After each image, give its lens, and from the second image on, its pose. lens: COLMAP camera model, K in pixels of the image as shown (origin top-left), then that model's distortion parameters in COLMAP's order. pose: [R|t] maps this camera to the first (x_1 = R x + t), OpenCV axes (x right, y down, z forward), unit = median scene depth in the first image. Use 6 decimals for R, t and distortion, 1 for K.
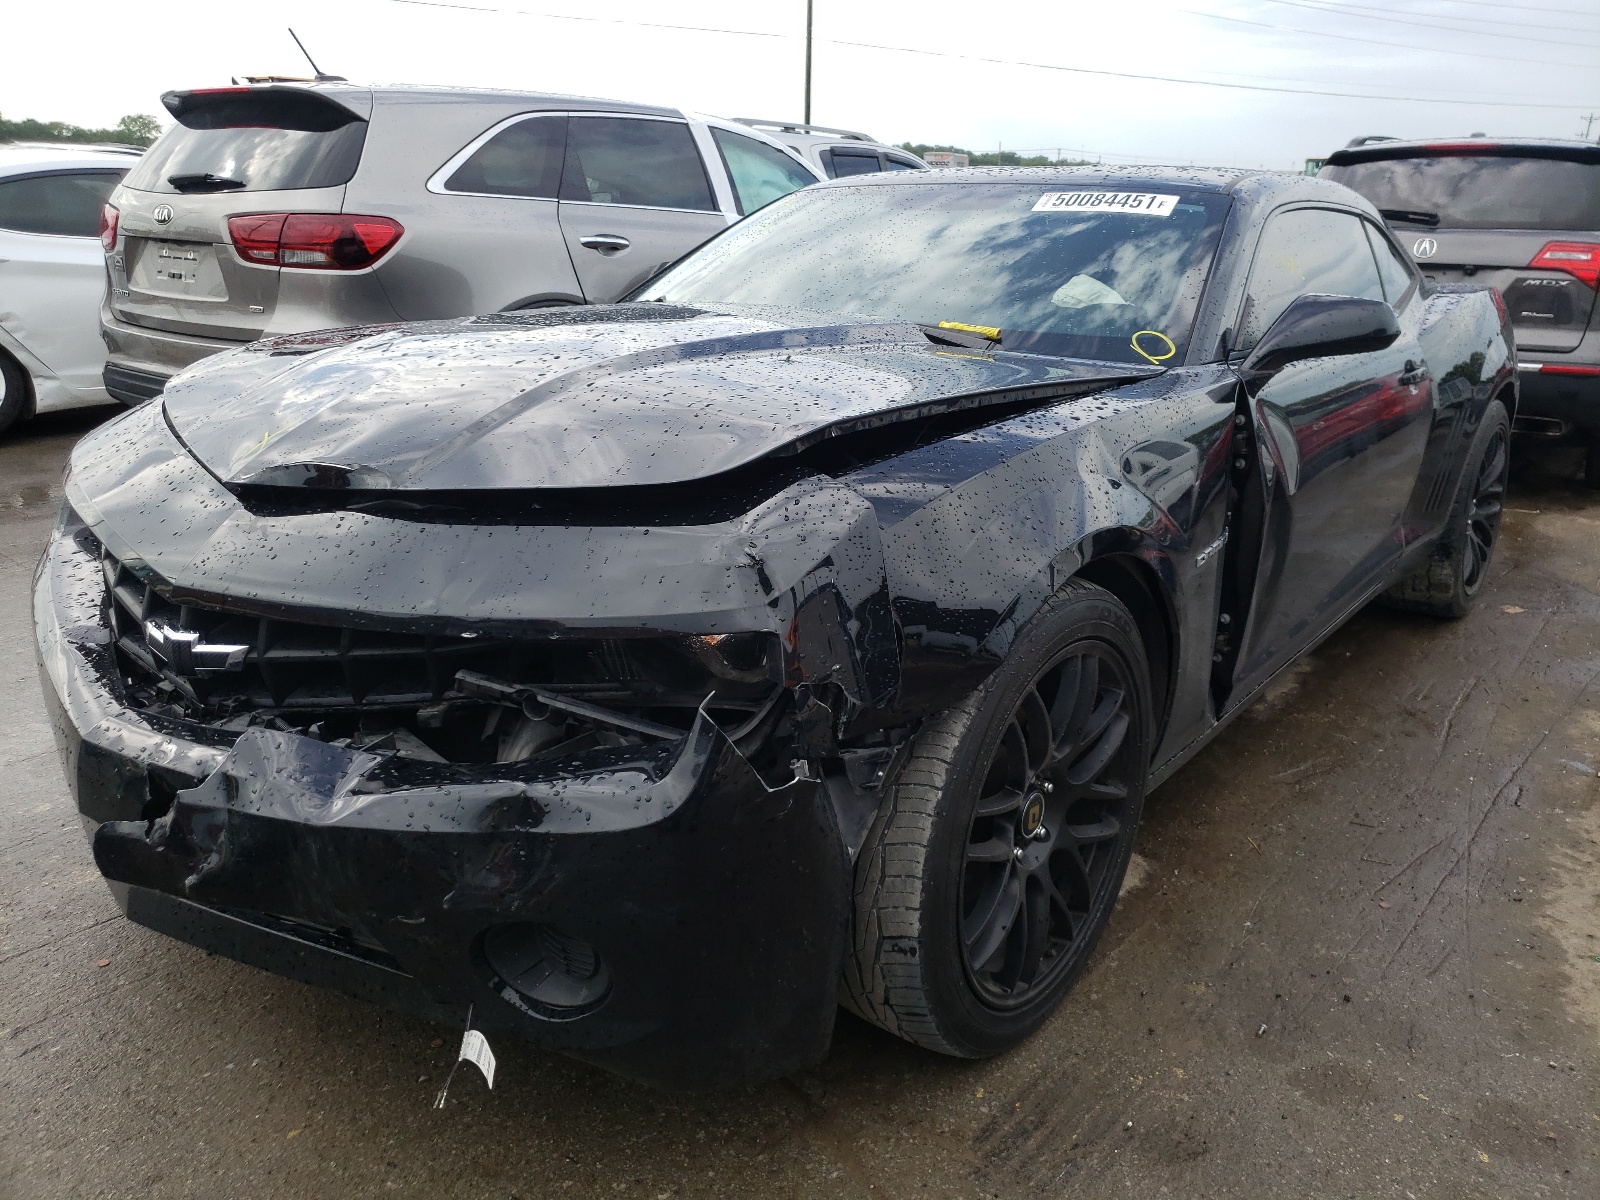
lens RADIAL K [[1200.6, 0, 800.3], [0, 1200.6, 597.6], [0, 0, 1]] dist [0.013612, 0.007784]
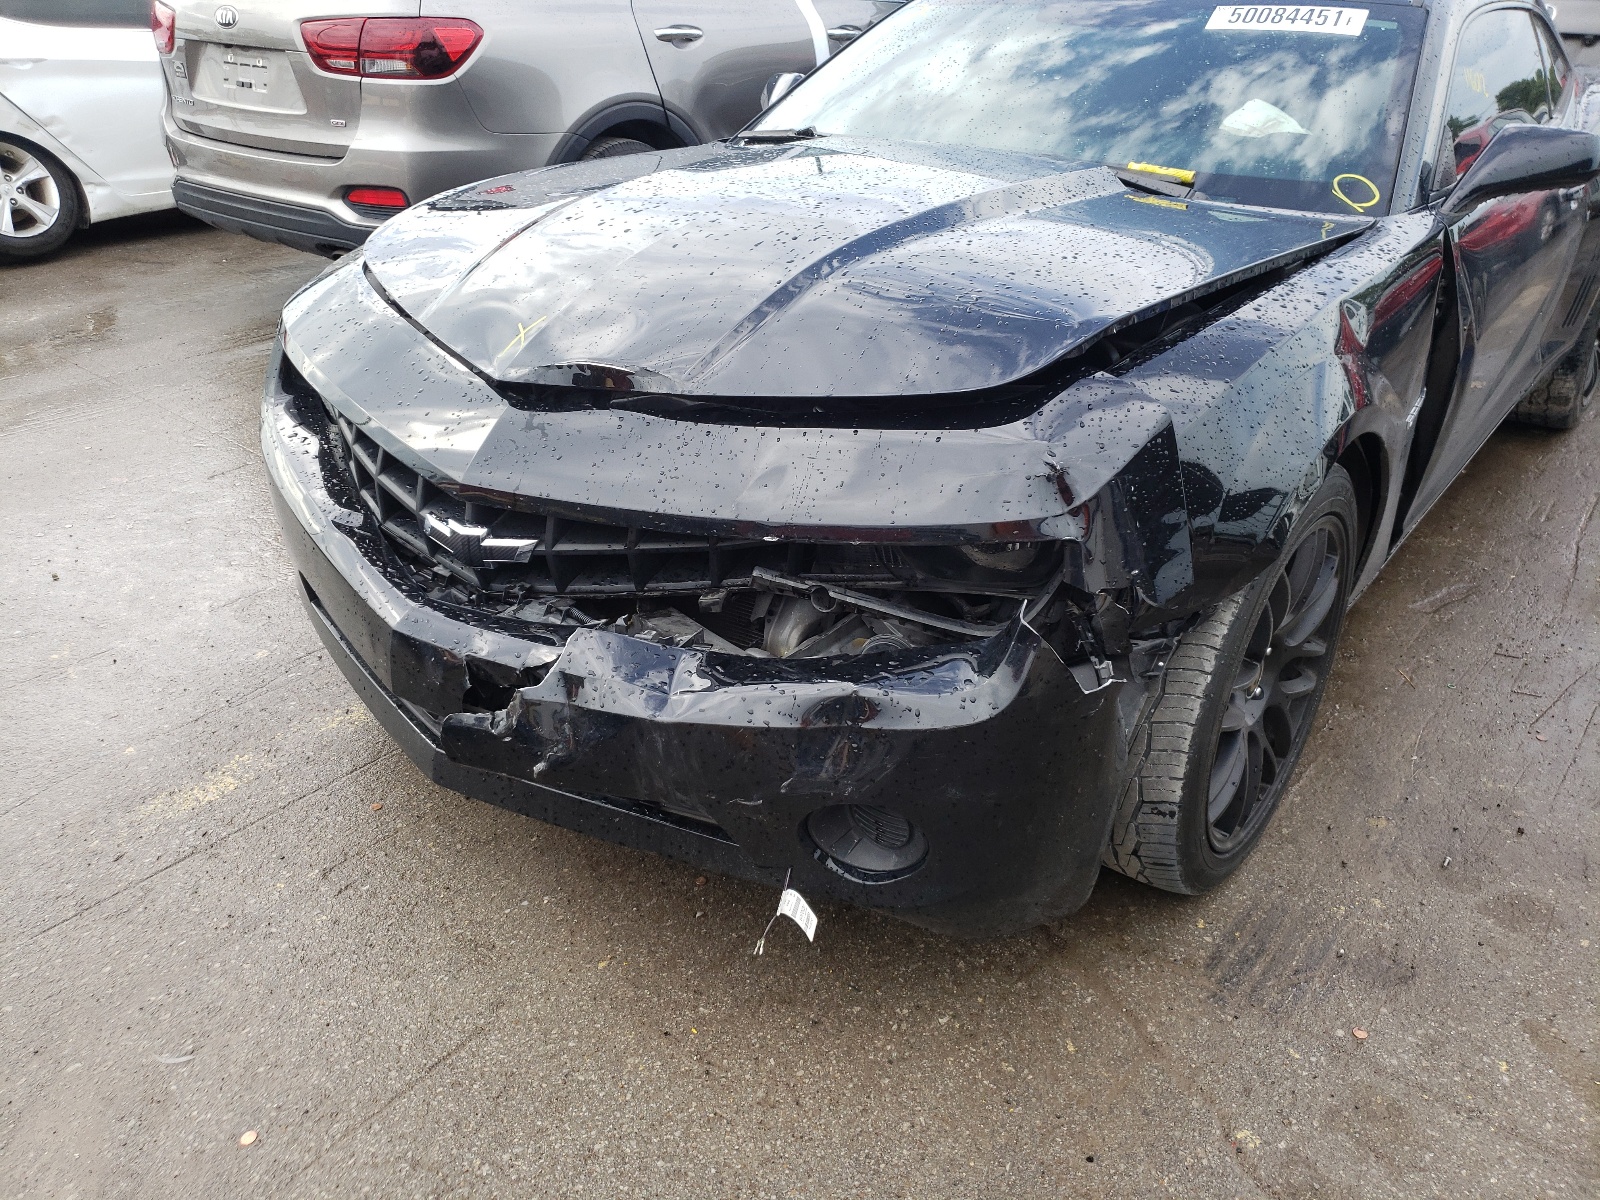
lens RADIAL K [[1185.0, 0, 796.5], [0, 1185.0, 597.3], [0, 0, 1]] dist [0.036503, -0.019888]
pose [[0.999760, -0.013878, -0.016973, -0.207447], [0.016738, 0.983143, 0.182073, -0.095253], [0.014160, -0.182313, 0.983139, -0.035504]]
